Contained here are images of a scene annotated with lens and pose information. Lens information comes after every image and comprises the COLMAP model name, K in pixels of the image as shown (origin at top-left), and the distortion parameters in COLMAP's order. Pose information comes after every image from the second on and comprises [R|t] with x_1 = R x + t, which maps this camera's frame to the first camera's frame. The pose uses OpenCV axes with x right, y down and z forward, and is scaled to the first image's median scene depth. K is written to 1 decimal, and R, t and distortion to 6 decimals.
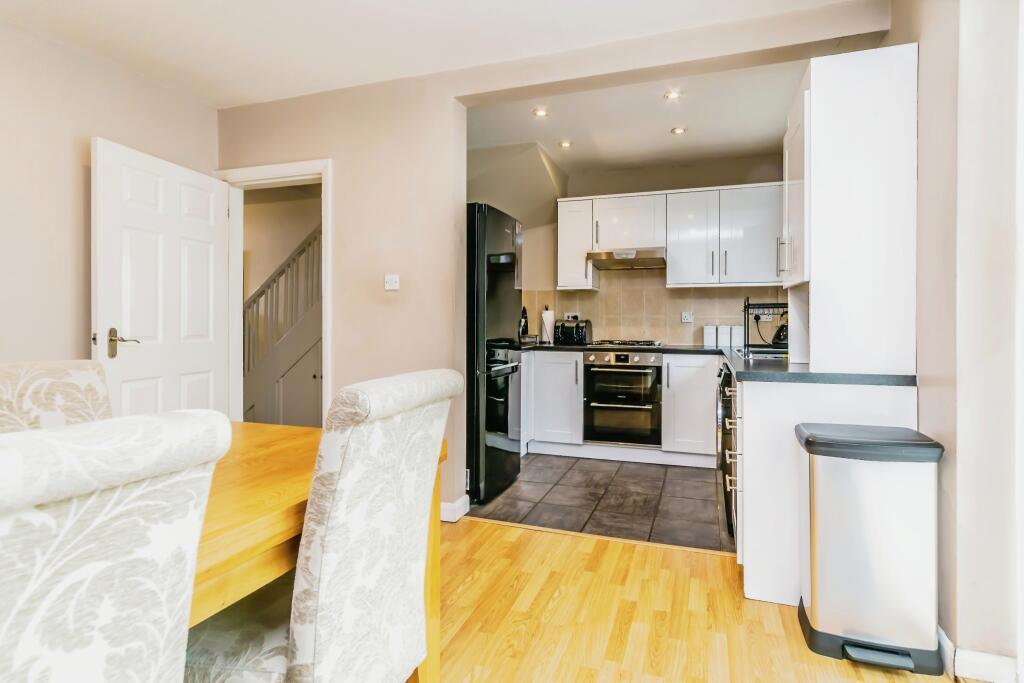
lens RADIAL K [[469.8, 0, 520.5], [0, 469.8, 330.5], [0, 0, 1]] dist [-0.005350, -0.000043]
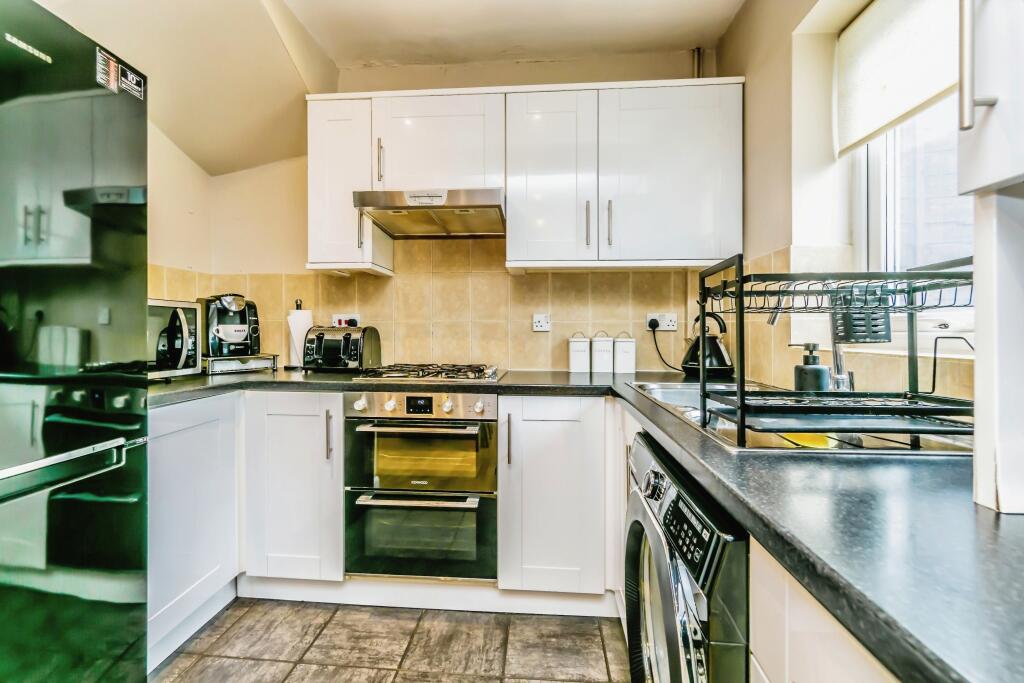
lens RADIAL K [[463.9, 0, 505.1], [0, 463.9, 328.6], [0, 0, 1]] dist [-0.004691, 0.000459]
pose [[0.960533, 0.002291, 0.278155, 0.157304], [0.004202, 0.999732, -0.022747, -0.008522], [-0.278133, 0.023019, 0.960267, 0.478654]]
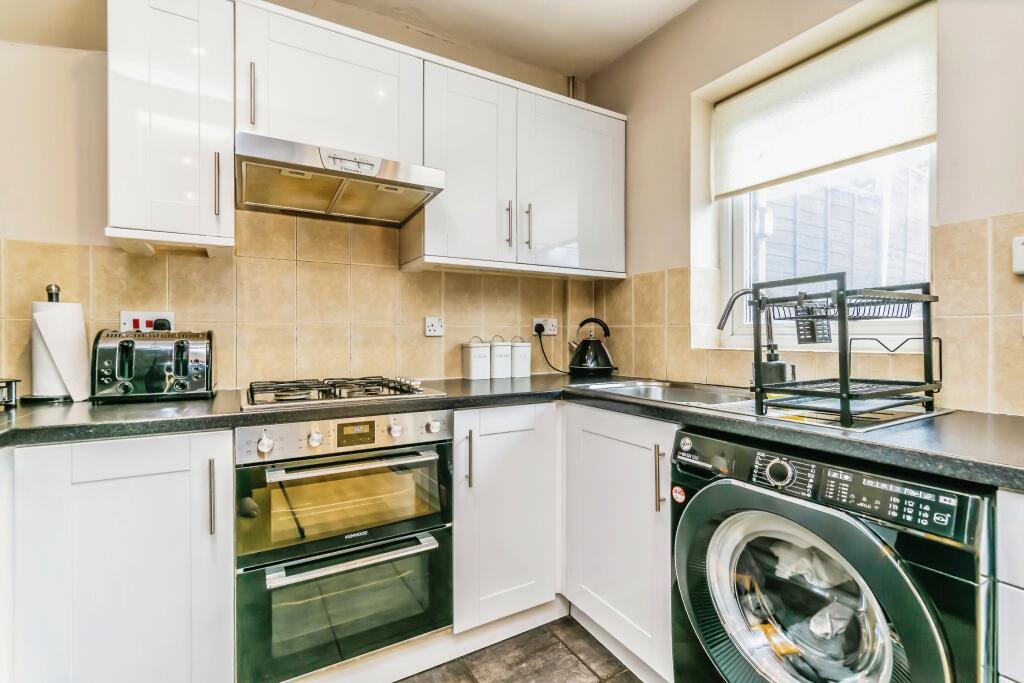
lens RADIAL K [[463.9, 0, 520.2], [0, 463.9, 334.3], [0, 0, 1]] dist [-0.004691, 0.000459]
pose [[0.621963, -0.001270, 0.783046, 0.008292], [0.017911, 0.999760, -0.012605, -0.011860], [-0.782842, 0.021865, 0.621836, 0.626962]]
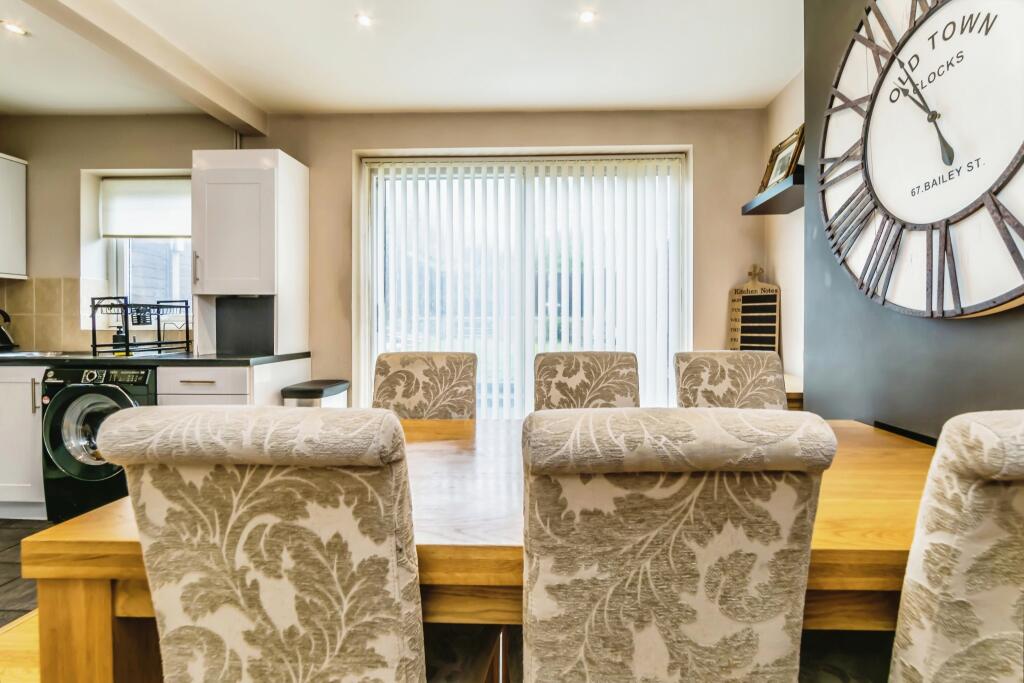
lens RADIAL K [[463.9, 0, 528.1], [0, 463.9, 327.7], [0, 0, 1]] dist [-0.004691, 0.000459]
pose [[-0.306211, -0.012766, 0.951878, -0.469242], [0.015910, 0.999702, 0.018525, -0.005364], [-0.951831, 0.020817, -0.305917, 0.311465]]
